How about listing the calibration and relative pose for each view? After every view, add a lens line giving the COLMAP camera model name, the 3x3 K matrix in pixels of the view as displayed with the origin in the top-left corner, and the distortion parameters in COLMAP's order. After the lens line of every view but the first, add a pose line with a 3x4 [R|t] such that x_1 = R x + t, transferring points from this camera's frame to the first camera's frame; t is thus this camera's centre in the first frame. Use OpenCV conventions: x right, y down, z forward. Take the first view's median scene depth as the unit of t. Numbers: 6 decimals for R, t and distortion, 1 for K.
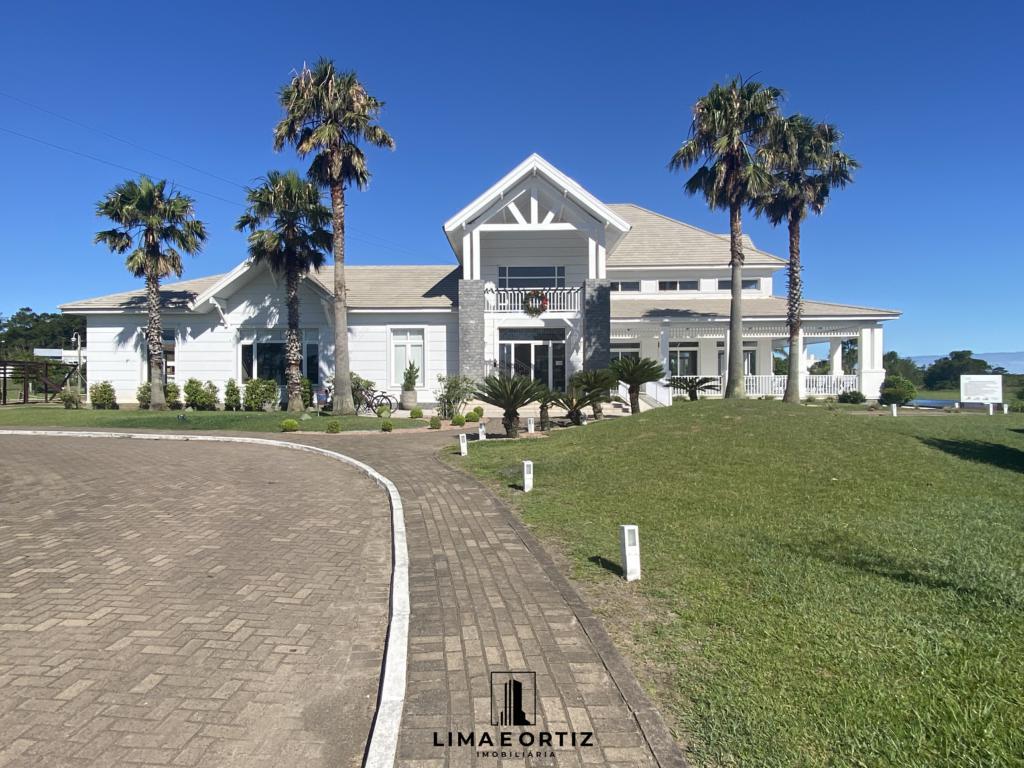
lens RADIAL K [[608.3, 0, 512.0], [0, 608.3, 384.0], [0, 0, 1]] dist [0.020903, -0.001737]
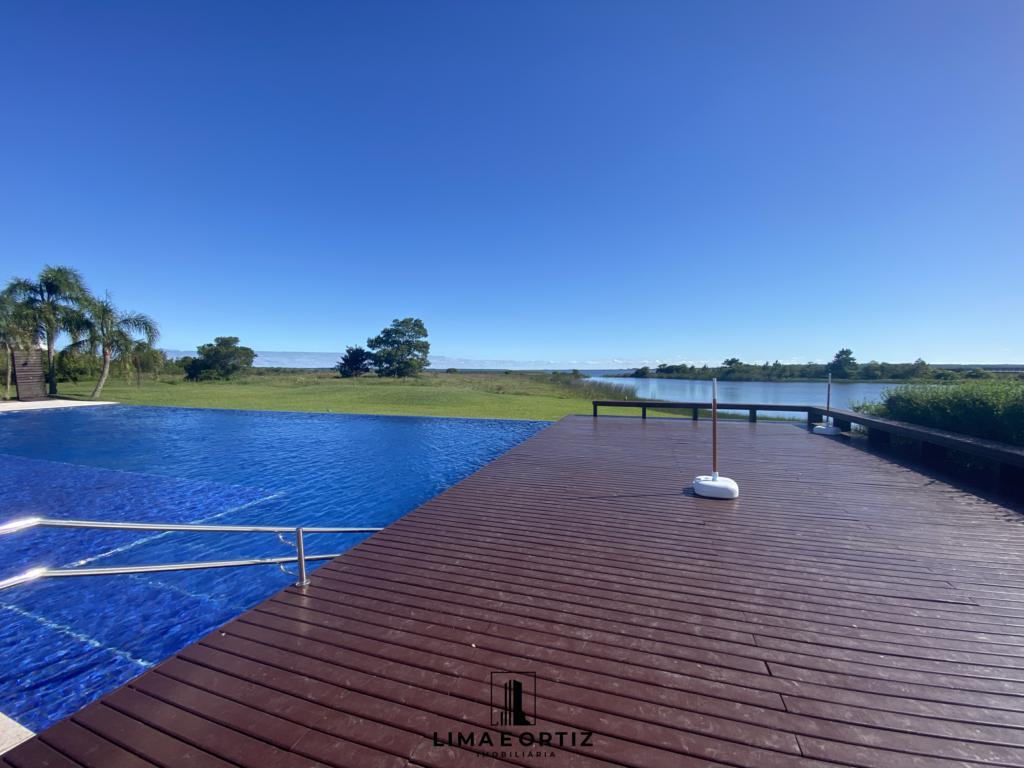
lens RADIAL K [[413.9, 0, 510.5], [0, 413.9, 386.0], [0, 0, 1]] dist [0.045037, -0.031779]
pose [[0.293668, -0.032581, 0.955352, 0.941406], [0.004557, 0.999455, 0.032684, -0.000496], [-0.955897, -0.005245, 0.293657, 1.521676]]
